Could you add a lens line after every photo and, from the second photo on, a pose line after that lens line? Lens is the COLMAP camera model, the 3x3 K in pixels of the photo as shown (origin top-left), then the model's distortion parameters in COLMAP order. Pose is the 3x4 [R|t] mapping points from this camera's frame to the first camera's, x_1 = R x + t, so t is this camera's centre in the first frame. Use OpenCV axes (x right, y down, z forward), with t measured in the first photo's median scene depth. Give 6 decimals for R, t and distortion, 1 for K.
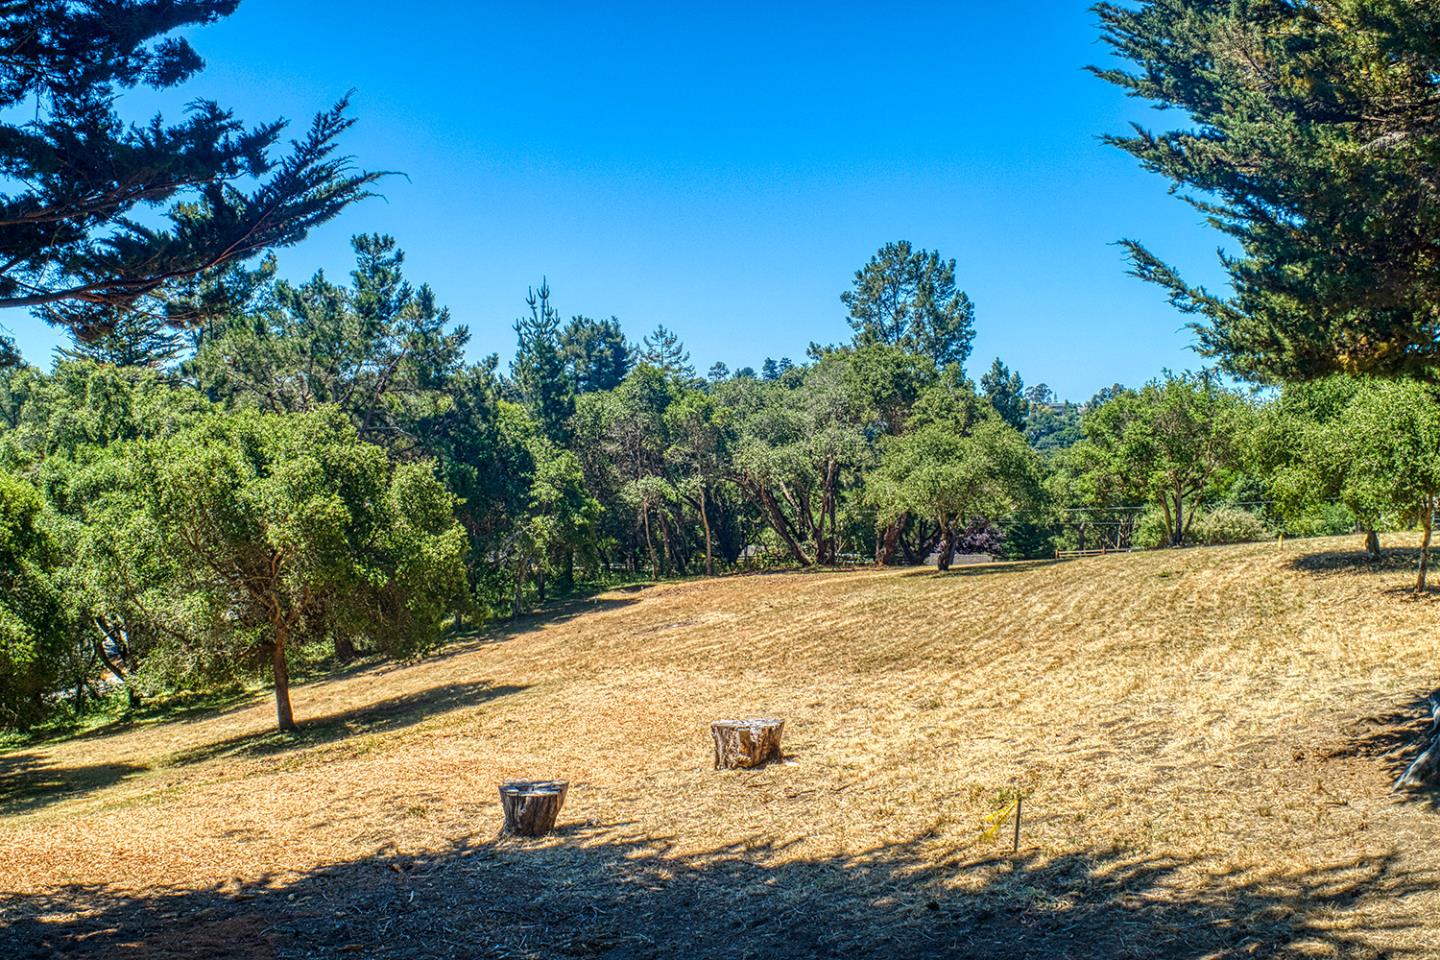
lens RADIAL K [[1122.6, 0, 723.1], [0, 1122.6, 475.1], [0, 0, 1]] dist [-0.151980, 0.002547]
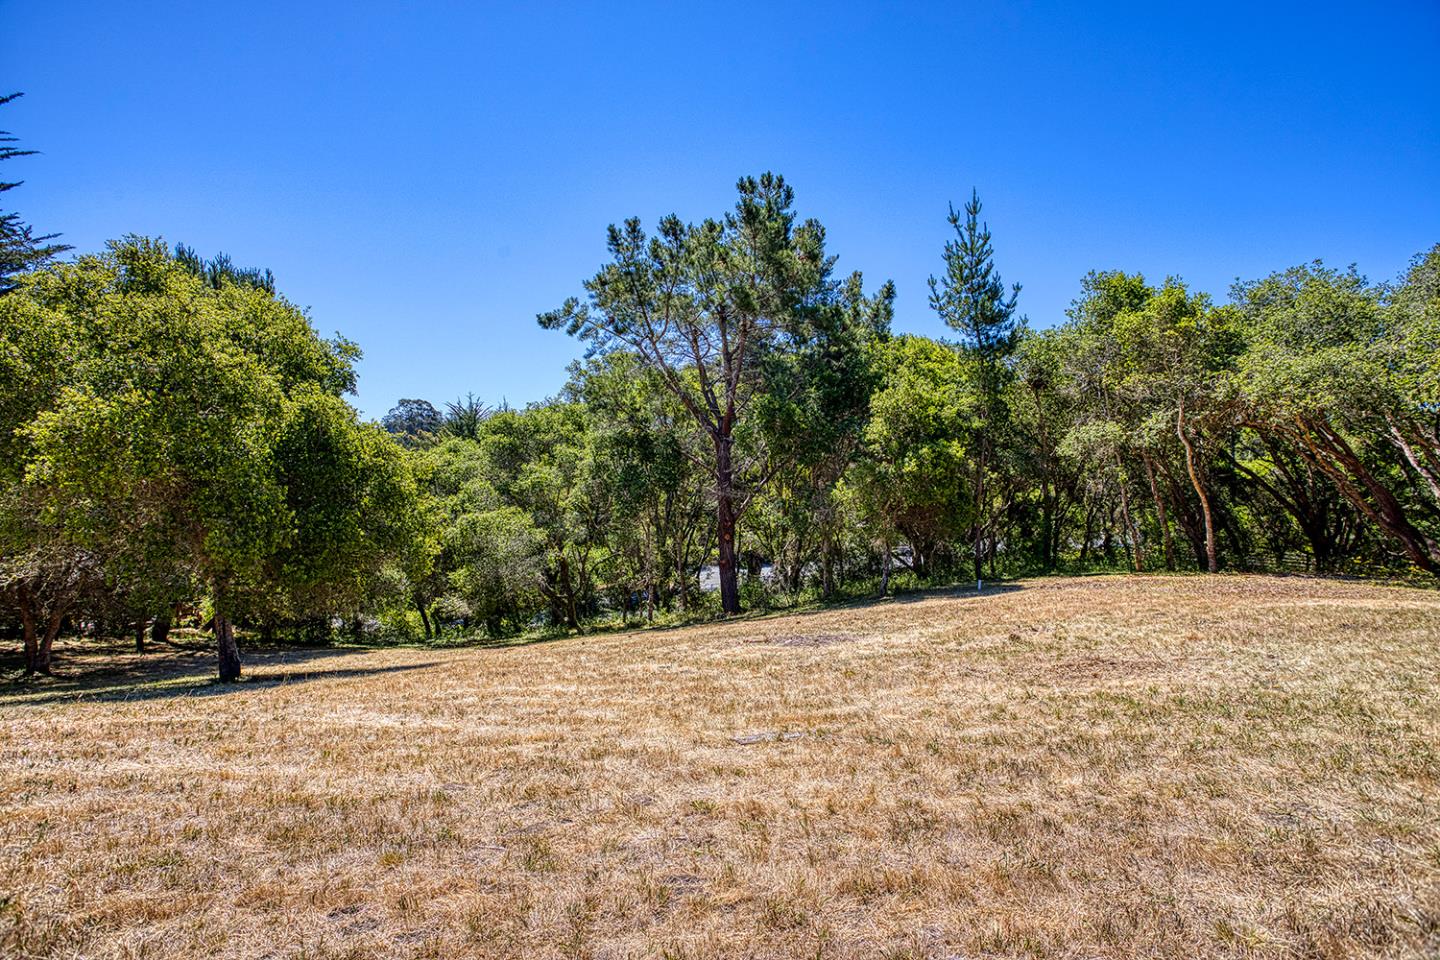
lens RADIAL K [[695.4, 0, 717.4], [0, 695.4, 470.2], [0, 0, 1]] dist [-0.017644, 0.003332]
pose [[0.639245, 0.011815, -0.768913, 0.121158], [-0.030288, 0.999493, -0.009822, 0.045628], [0.768407, 0.029567, 0.639278, 0.545965]]
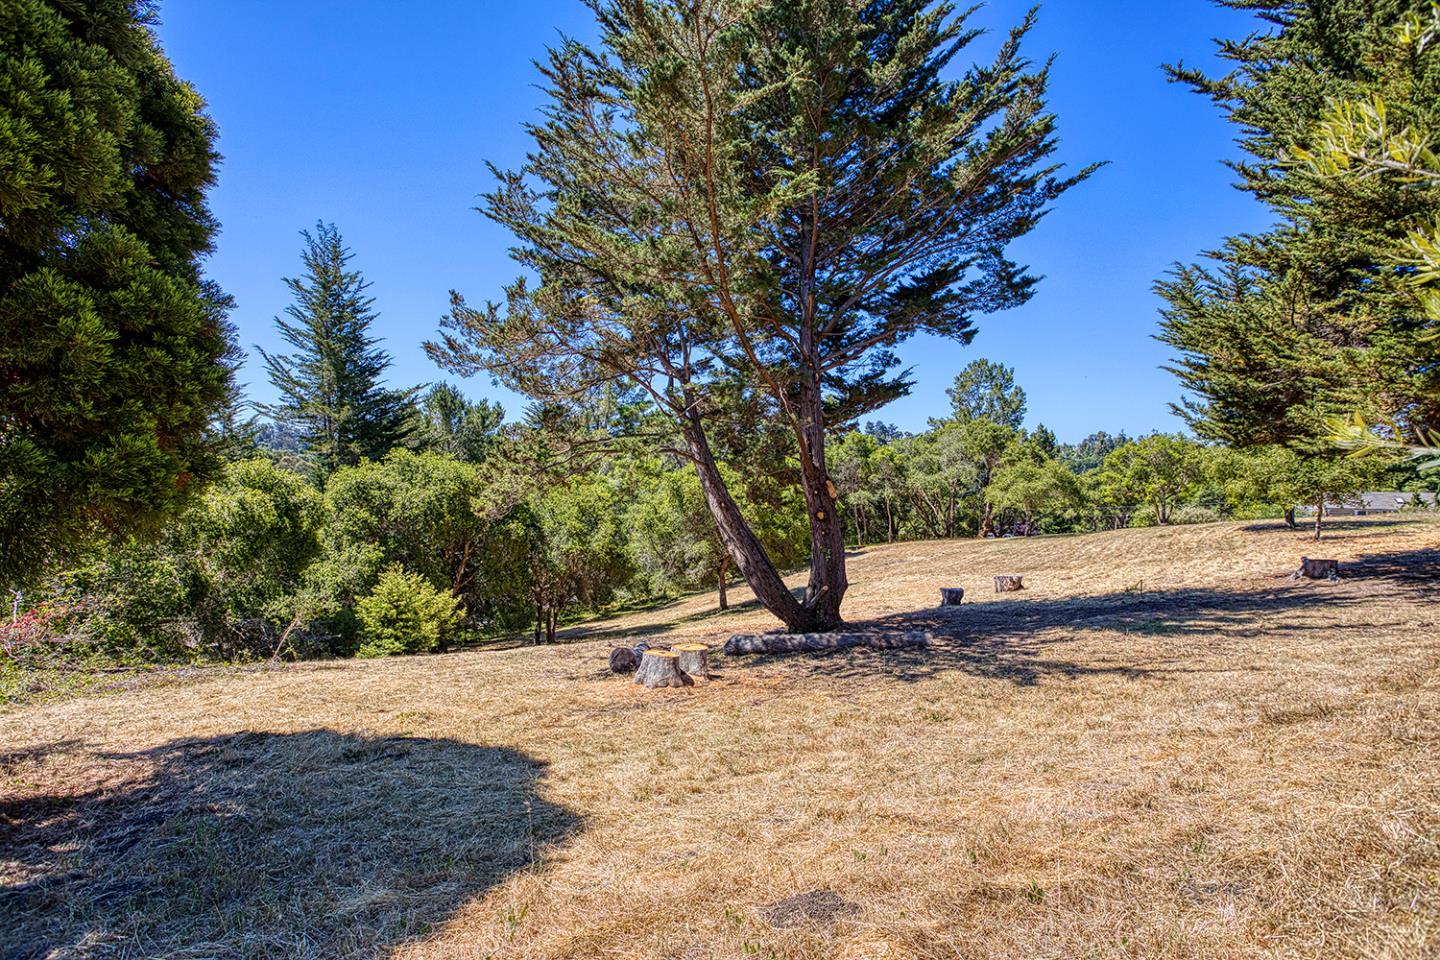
lens RADIAL K [[700.6, 0, 721.6], [0, 700.6, 474.6], [0, 0, 1]] dist [0.005470, 0.000540]
pose [[0.989266, -0.012236, -0.145614, -0.129199], [0.008094, 0.999547, -0.029004, 0.006943], [0.145903, 0.027514, 0.988916, -0.243704]]
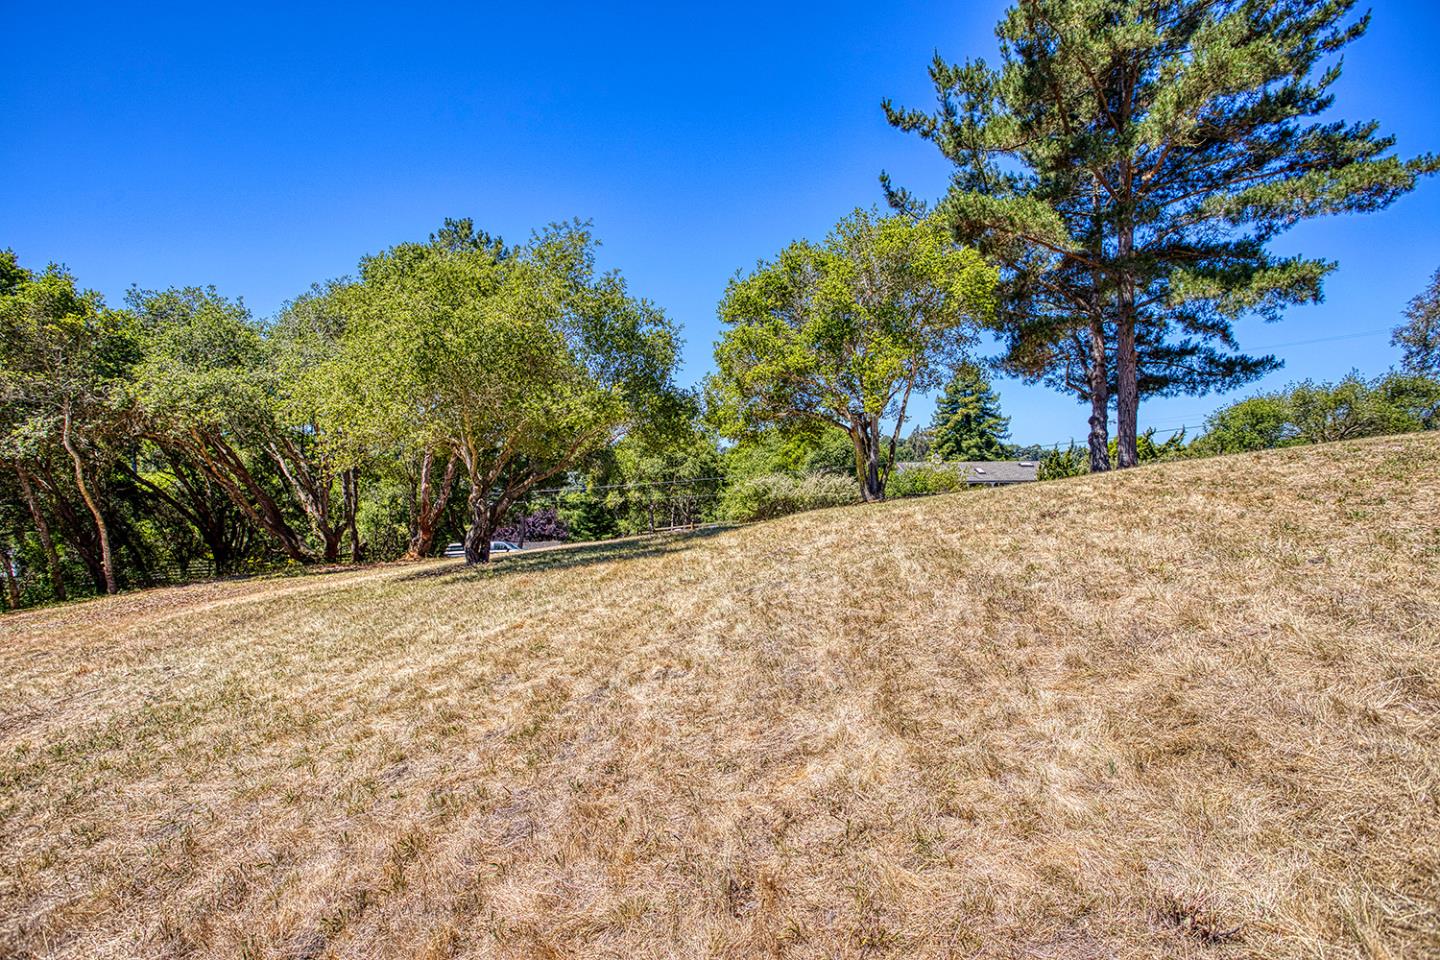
lens RADIAL K [[695.4, 0, 710.2], [0, 695.4, 472.3], [0, 0, 1]] dist [-0.017644, 0.003332]
pose [[0.896494, -0.014575, 0.442816, 0.123519], [0.029006, 0.999245, -0.025834, 0.045611], [-0.442105, 0.036004, 0.896240, 0.547021]]
